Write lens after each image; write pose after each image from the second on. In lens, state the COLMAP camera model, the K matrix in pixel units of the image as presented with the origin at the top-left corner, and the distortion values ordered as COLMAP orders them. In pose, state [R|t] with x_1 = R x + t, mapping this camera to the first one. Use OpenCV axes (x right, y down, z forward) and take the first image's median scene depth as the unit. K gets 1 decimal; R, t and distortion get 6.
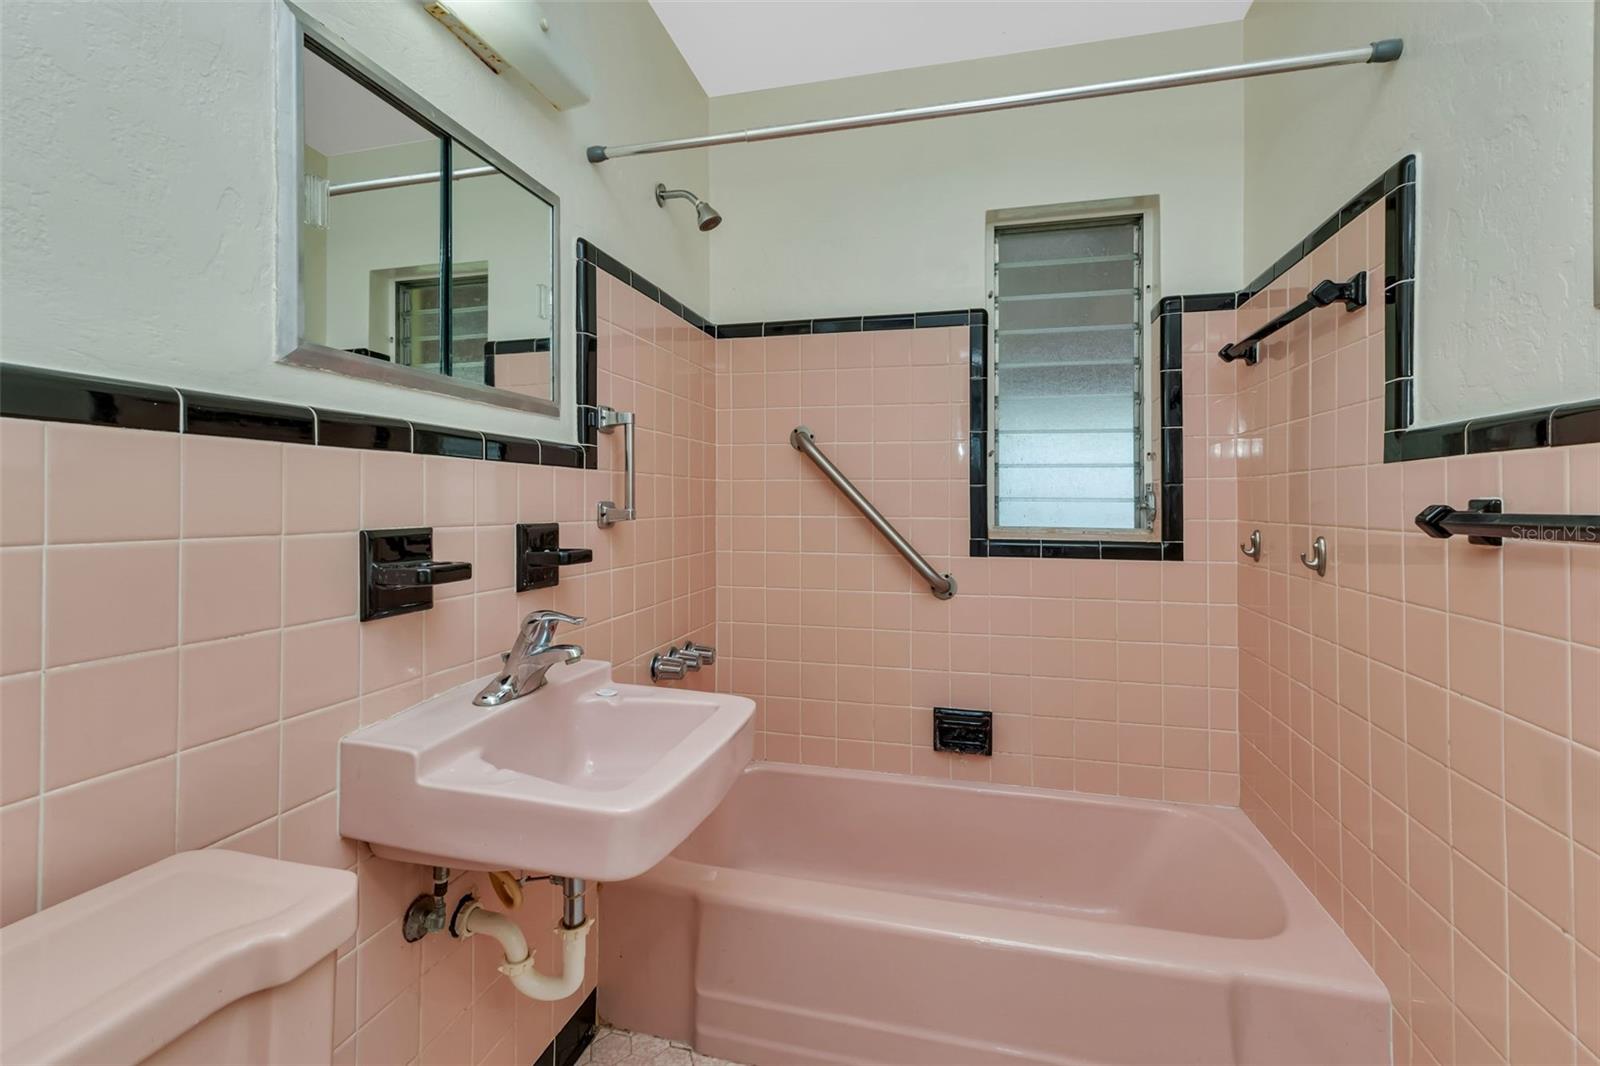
lens RADIAL K [[728.5, 0, 787.1], [0, 728.5, 495.7], [0, 0, 1]] dist [0.011208, -0.000280]
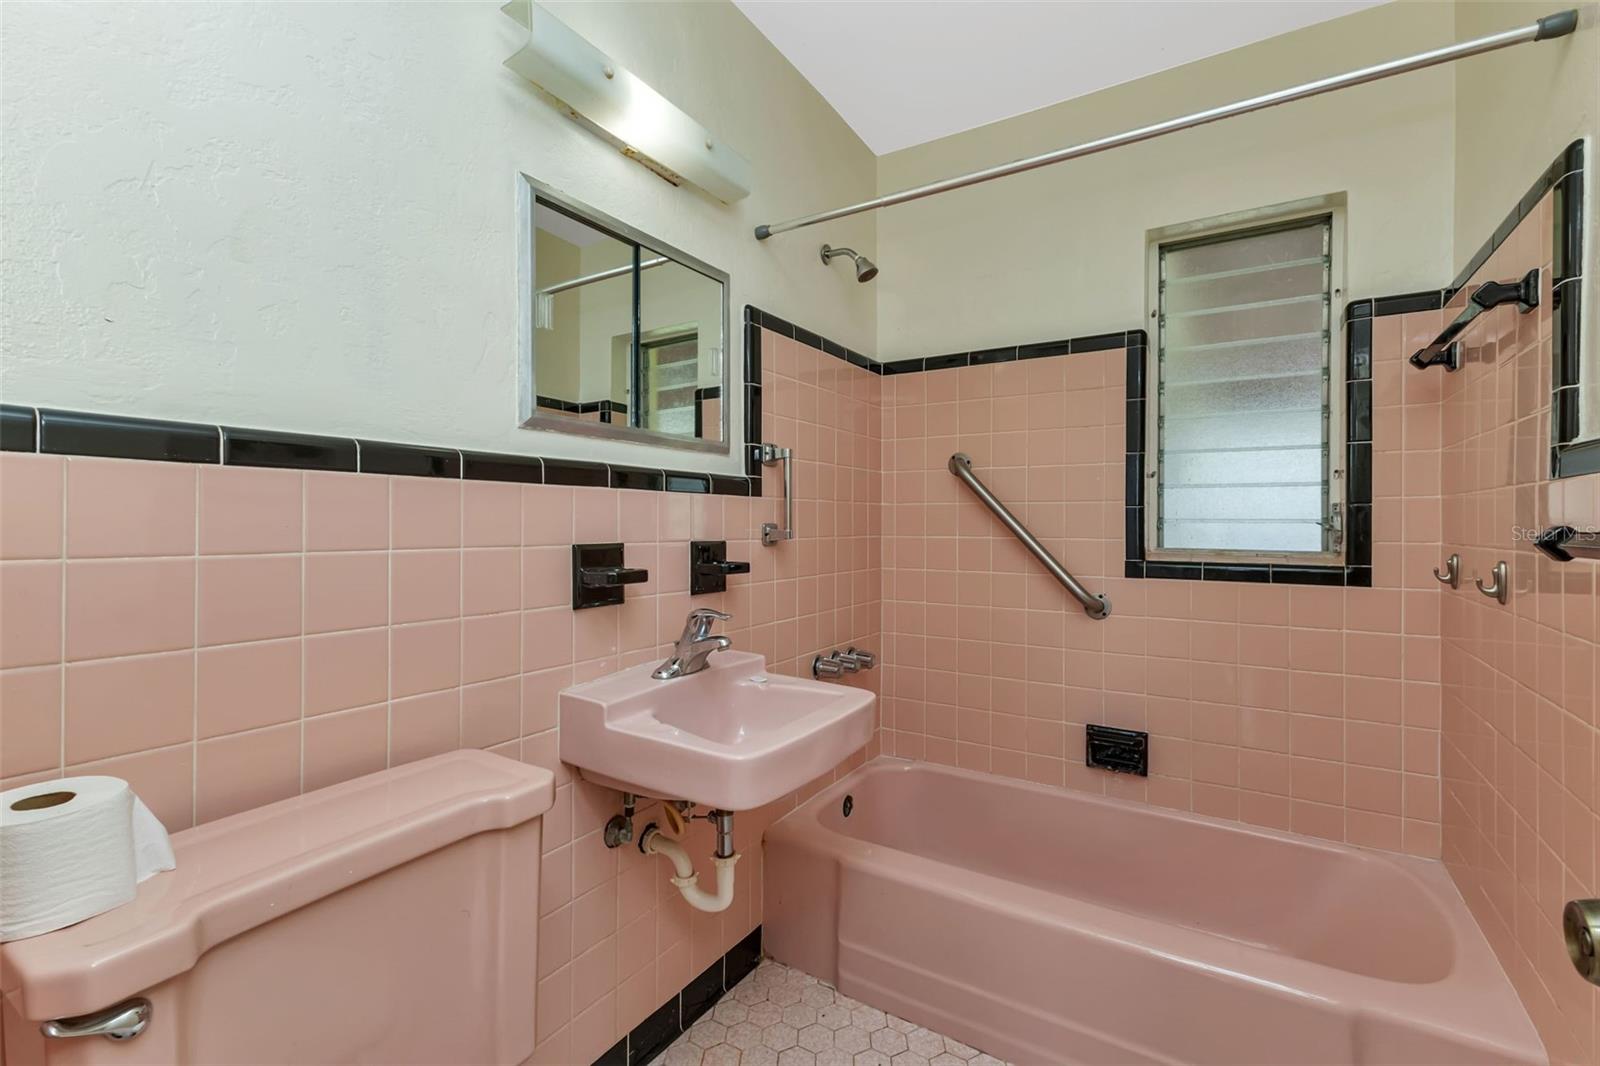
lens RADIAL K [[727.0, 0, 794.8], [0, 727.0, 521.1], [0, 0, 1]] dist [0.010700, -0.000430]
pose [[0.952263, -0.002282, -0.305272, 0.154725], [0.003723, 0.999985, 0.004139, -0.000590], [0.305257, -0.005078, 0.952256, -0.121344]]
